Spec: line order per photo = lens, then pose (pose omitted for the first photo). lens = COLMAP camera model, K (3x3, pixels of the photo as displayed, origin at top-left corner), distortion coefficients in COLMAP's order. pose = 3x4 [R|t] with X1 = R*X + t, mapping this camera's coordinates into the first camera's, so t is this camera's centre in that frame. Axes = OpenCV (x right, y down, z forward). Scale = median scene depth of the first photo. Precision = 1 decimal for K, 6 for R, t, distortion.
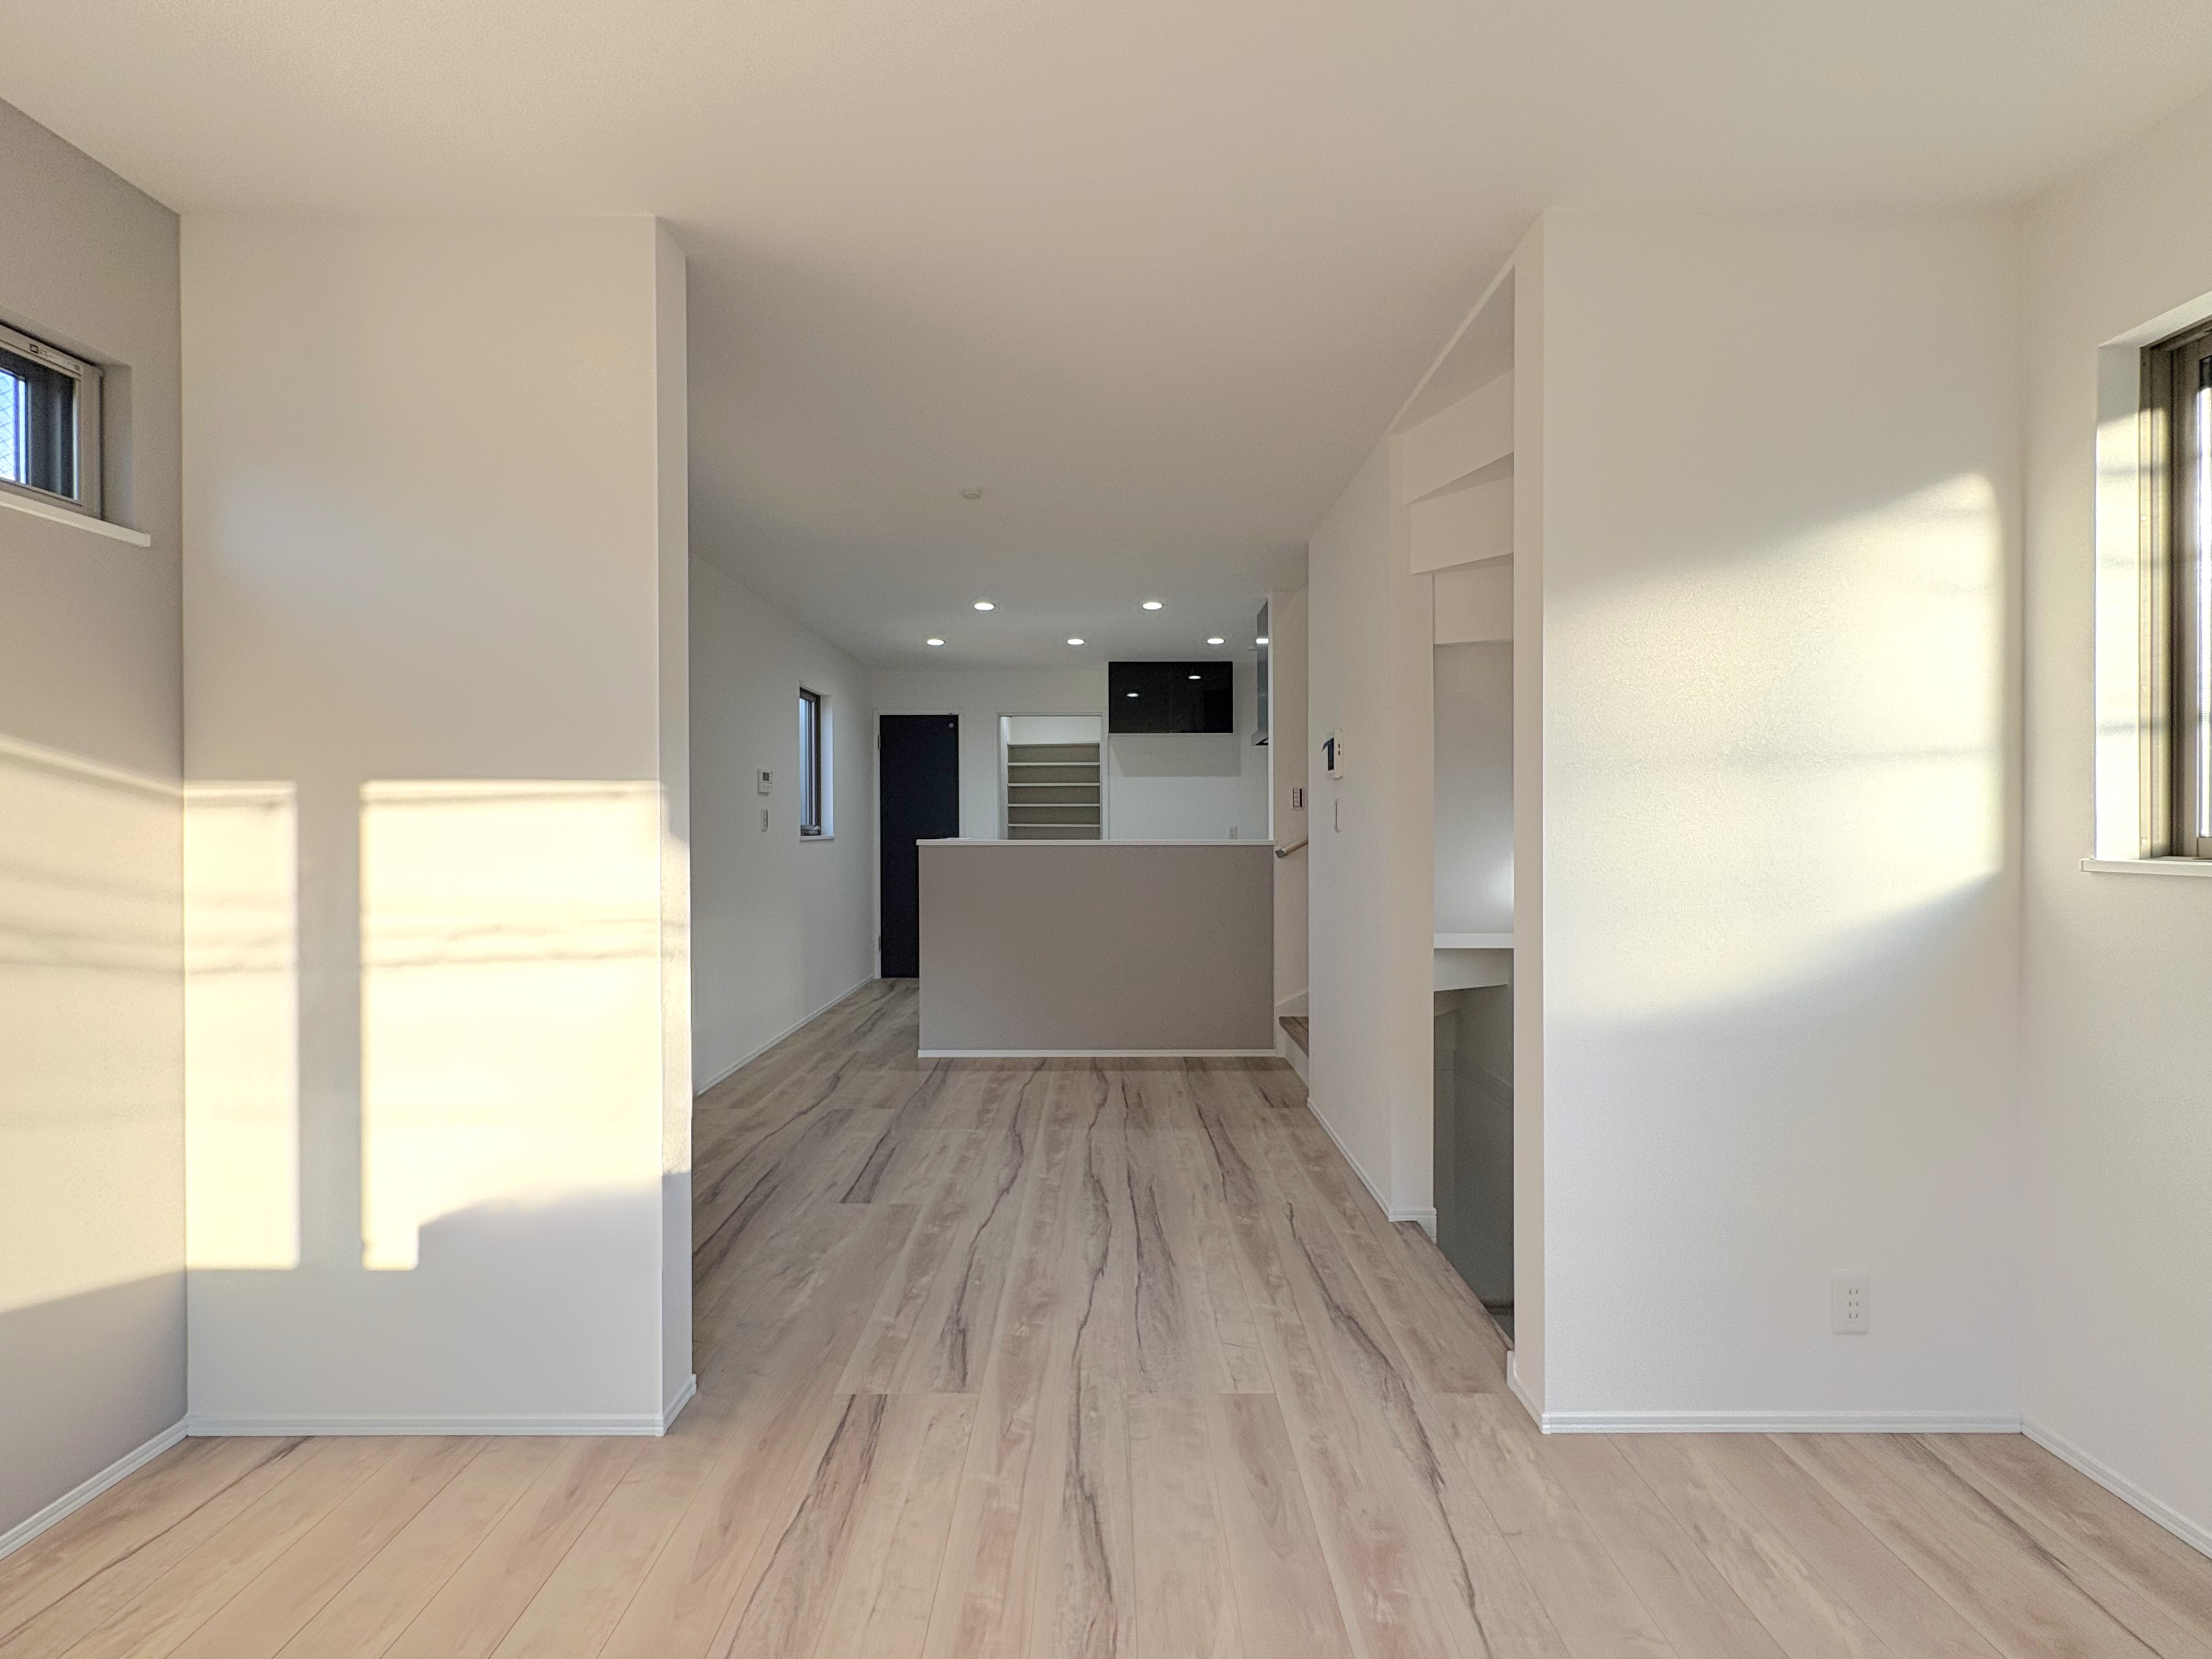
lens RADIAL K [[882.9, 0, 1113.5], [0, 882.9, 829.0], [0, 0, 1]] dist [-0.001726, -0.000528]
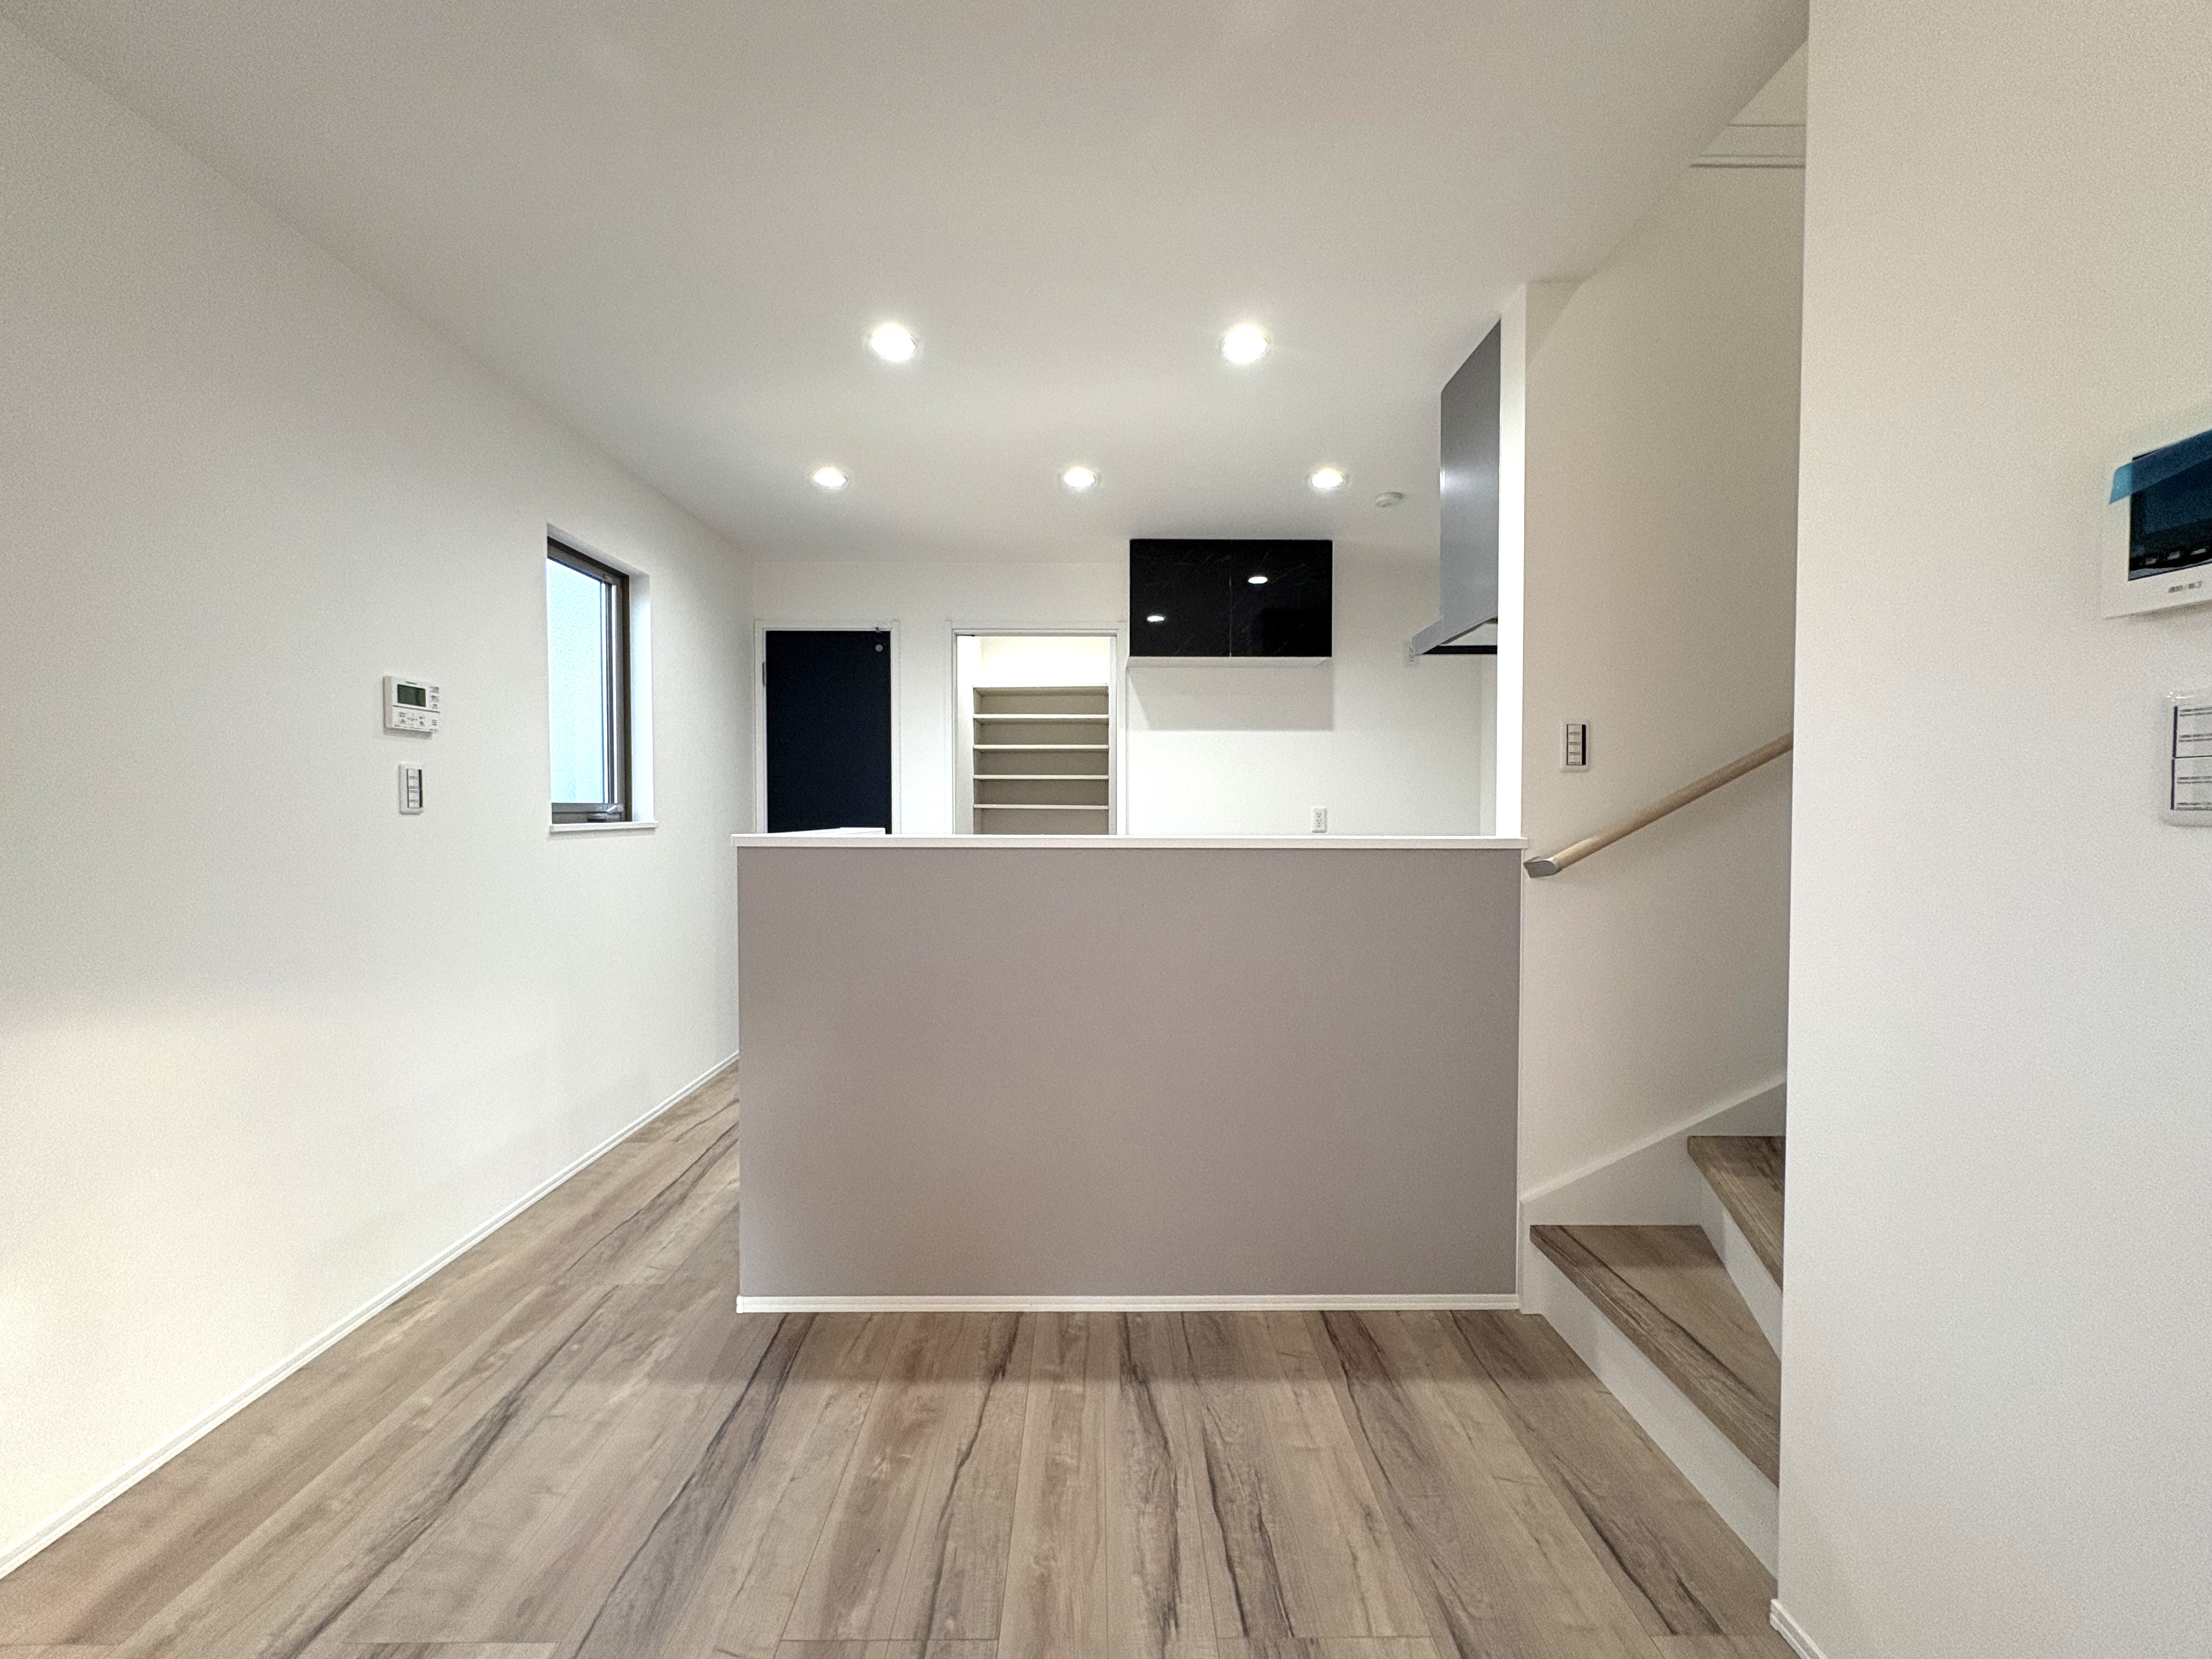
lens RADIAL K [[882.9, 0, 1090.8], [0, 882.9, 828.8], [0, 0, 1]] dist [-0.001726, -0.000528]
pose [[0.999895, 0.003567, -0.014064, -0.029830], [-0.003300, 0.999816, 0.018922, 0.000244], [0.014129, -0.018874, 0.999722, 0.488831]]
